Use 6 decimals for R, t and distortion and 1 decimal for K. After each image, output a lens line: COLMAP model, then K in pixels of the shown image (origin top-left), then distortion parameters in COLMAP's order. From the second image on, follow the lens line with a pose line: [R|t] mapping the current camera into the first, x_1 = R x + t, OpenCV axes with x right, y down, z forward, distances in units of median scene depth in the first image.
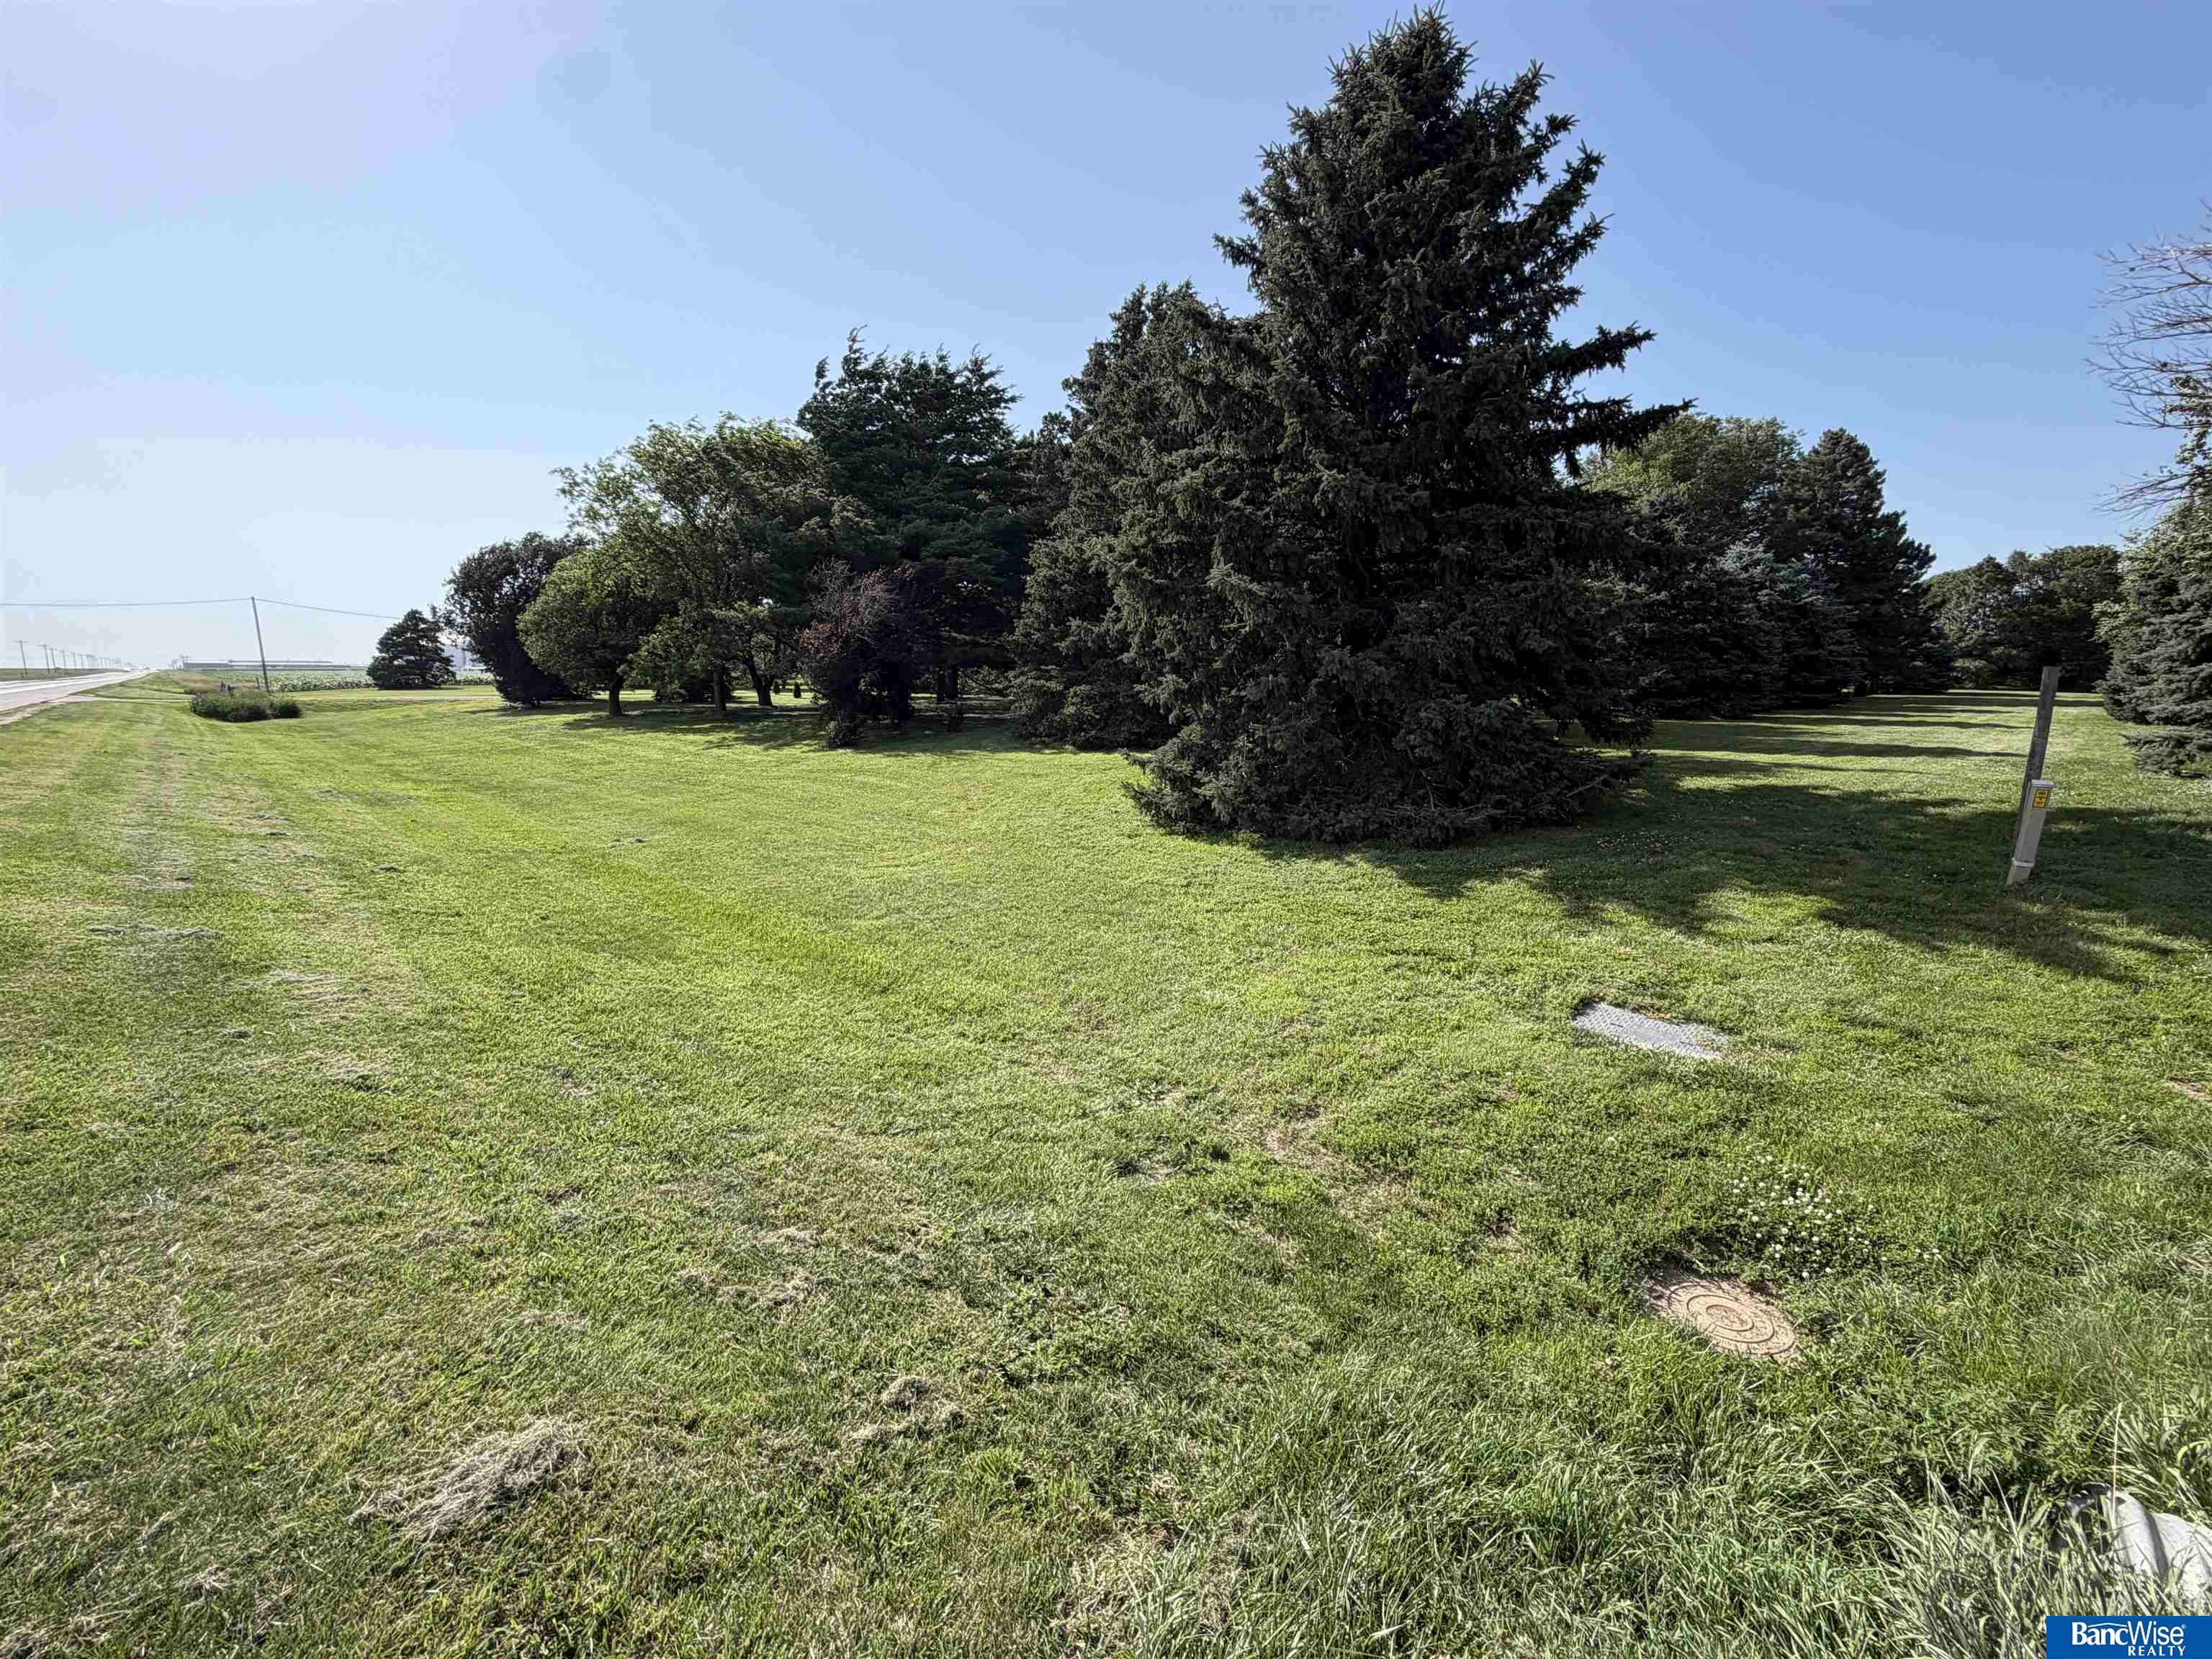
lens RADIAL K [[973.7, 0, 1108.5], [0, 973.7, 815.7], [0, 0, 1]] dist [-0.009325, -0.000520]
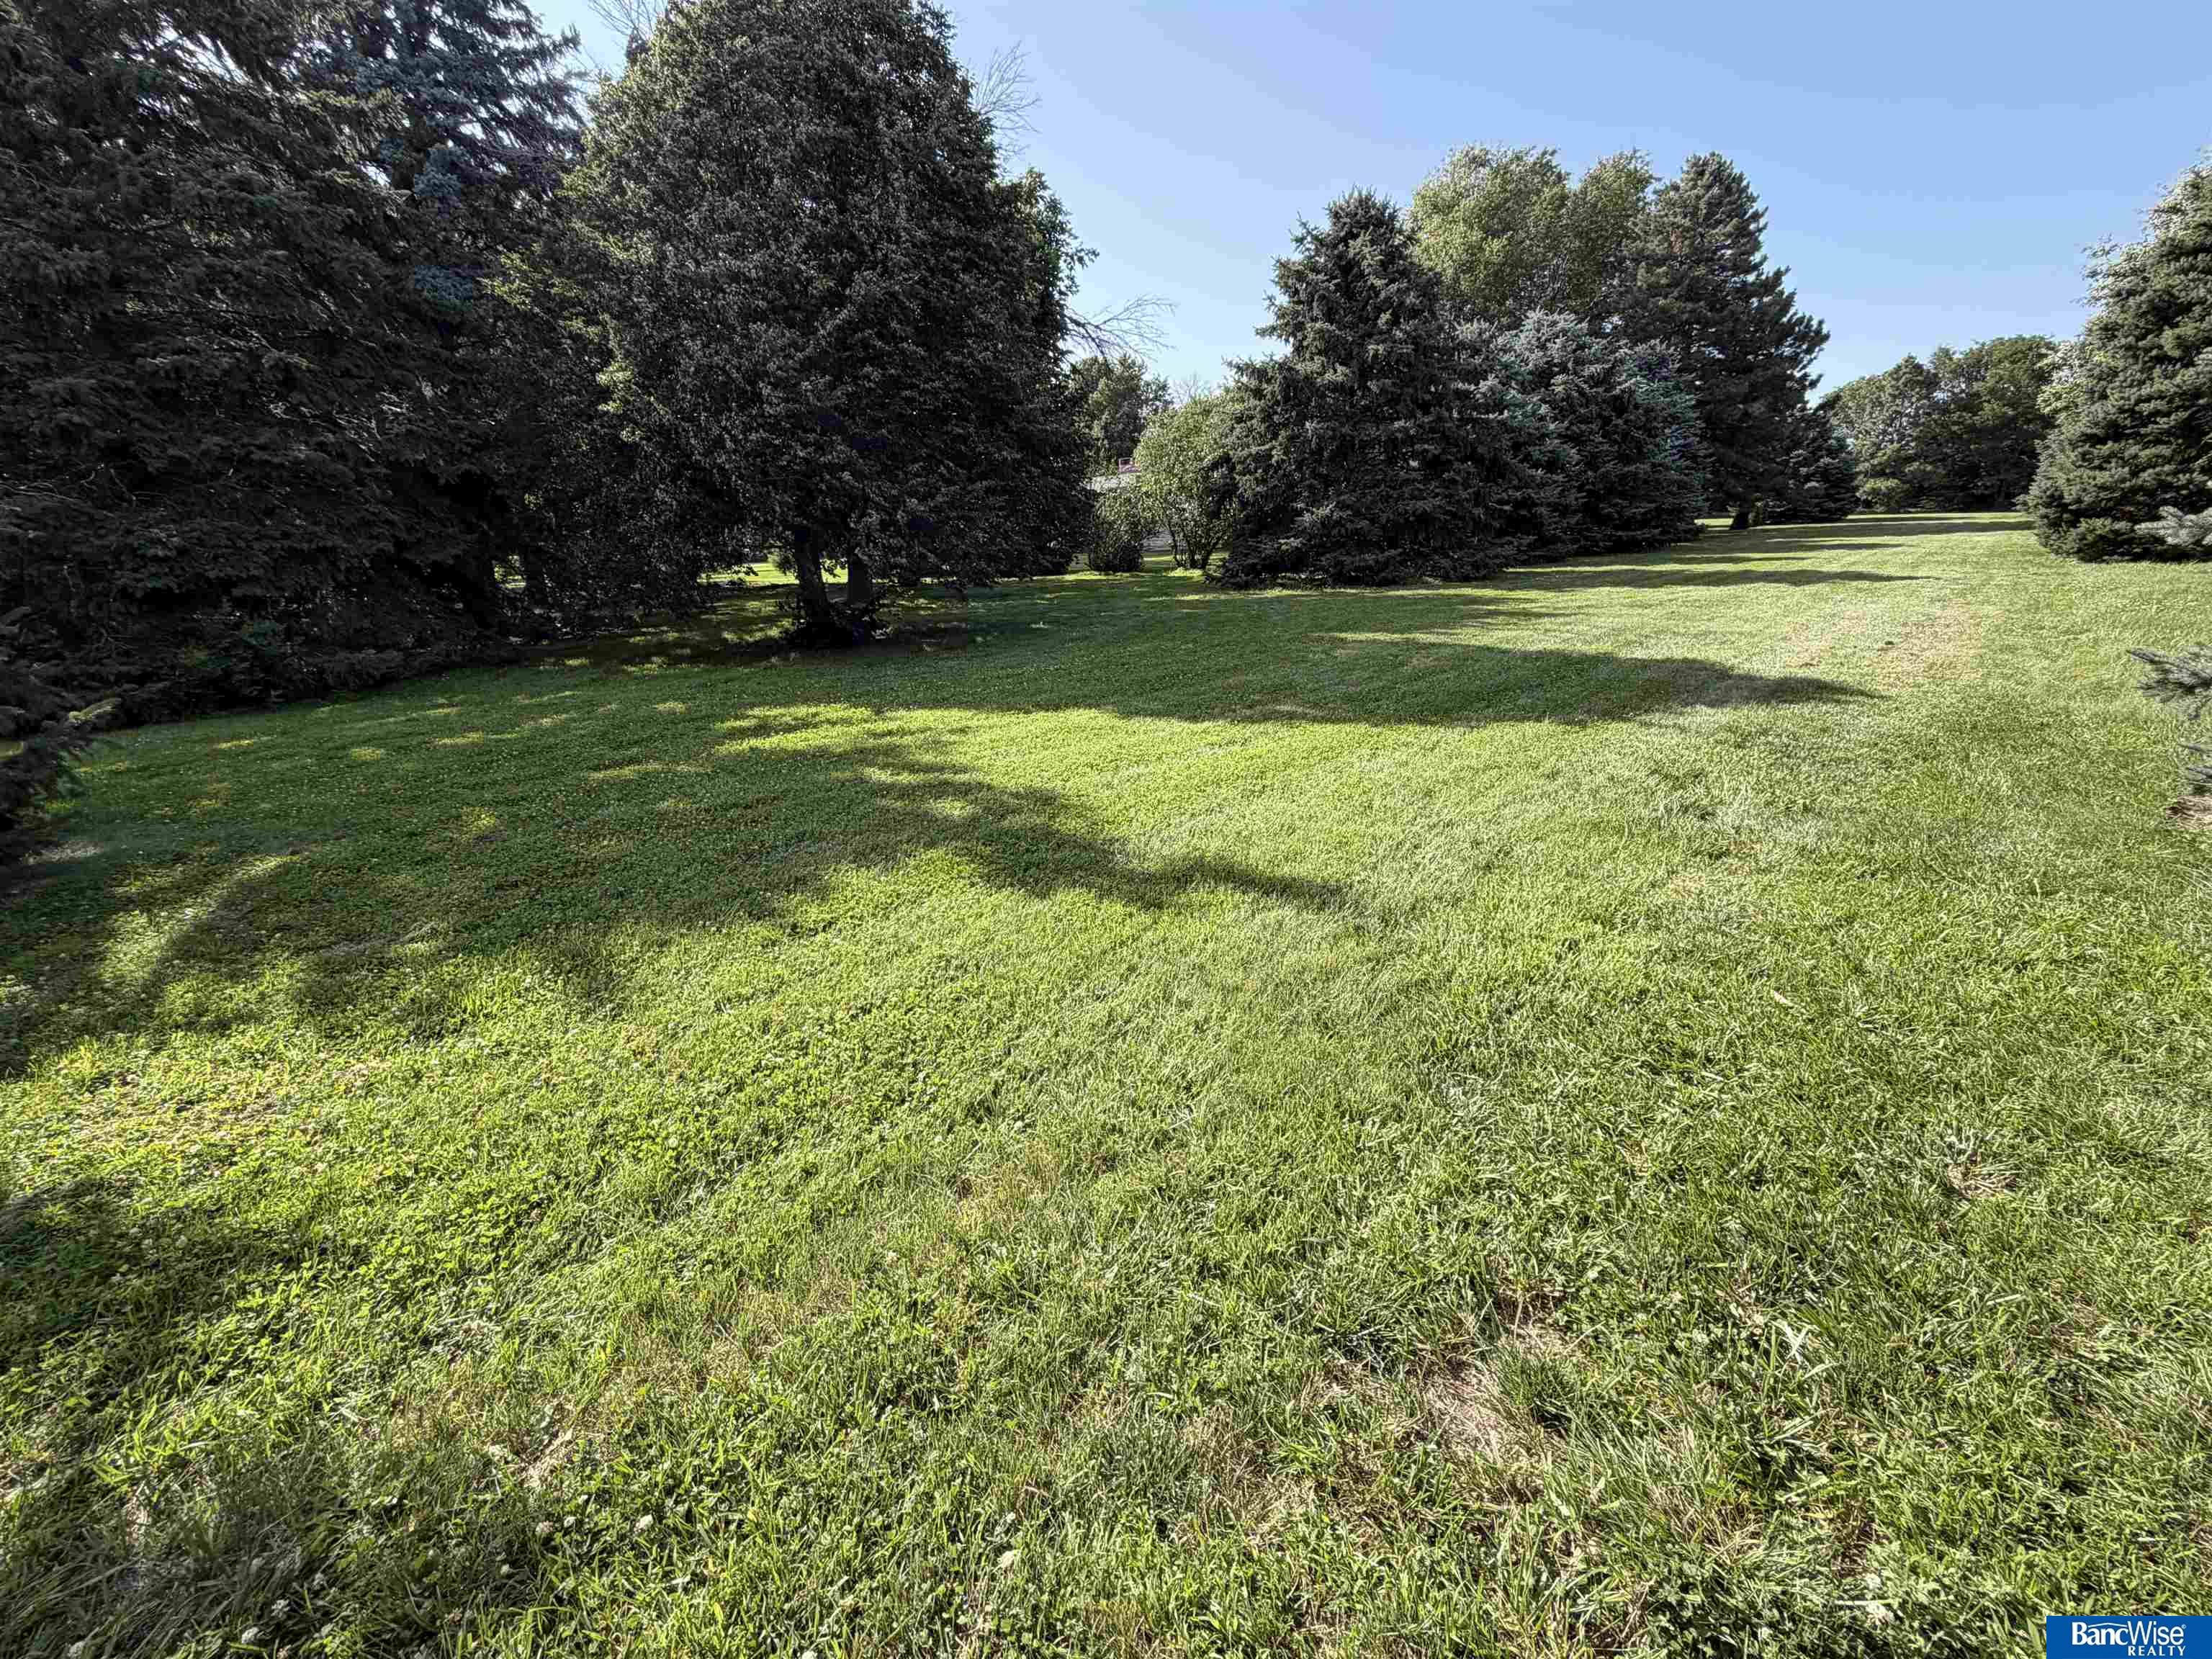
lens RADIAL K [[973.7, 0, 1095.1], [0, 973.7, 827.2], [0, 0, 1]] dist [-0.009325, -0.000520]
pose [[0.997246, -0.060084, 0.043468, 0.375125], [0.053116, 0.987749, 0.146732, -0.046710], [-0.051752, -0.144019, 0.988221, 0.374348]]
